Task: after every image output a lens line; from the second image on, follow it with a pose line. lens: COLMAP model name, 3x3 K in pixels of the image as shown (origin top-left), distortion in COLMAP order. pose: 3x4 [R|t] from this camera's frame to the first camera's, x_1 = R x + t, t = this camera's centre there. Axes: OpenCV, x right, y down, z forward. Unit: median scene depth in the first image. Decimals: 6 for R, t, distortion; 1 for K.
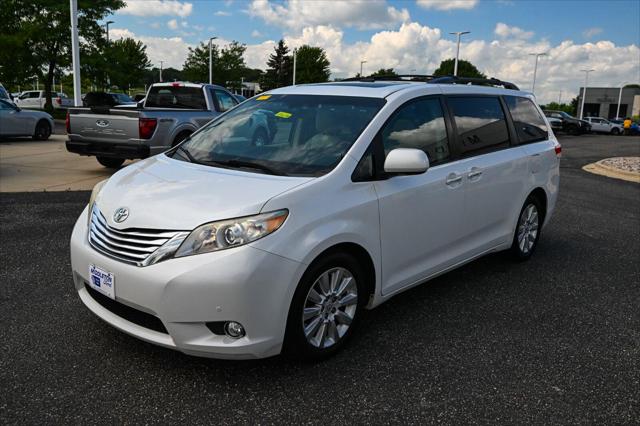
lens RADIAL K [[549.8, 0, 320.0], [0, 549.8, 213.0], [0, 0, 1]] dist [-0.005440, 0.002096]
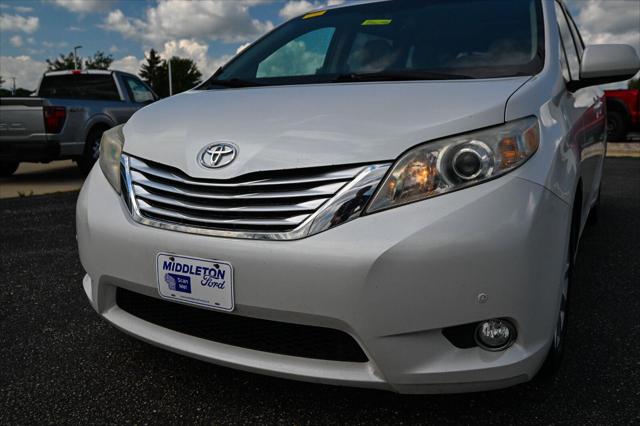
lens RADIAL K [[549.8, 0, 320.0], [0, 549.8, 213.0], [0, 0, 1]] dist [-0.005440, 0.002096]
pose [[0.972148, -0.085043, 0.218395, -0.126515], [0.090013, 0.995857, -0.012891, 0.024702], [-0.216394, 0.032190, 0.975775, 0.147832]]
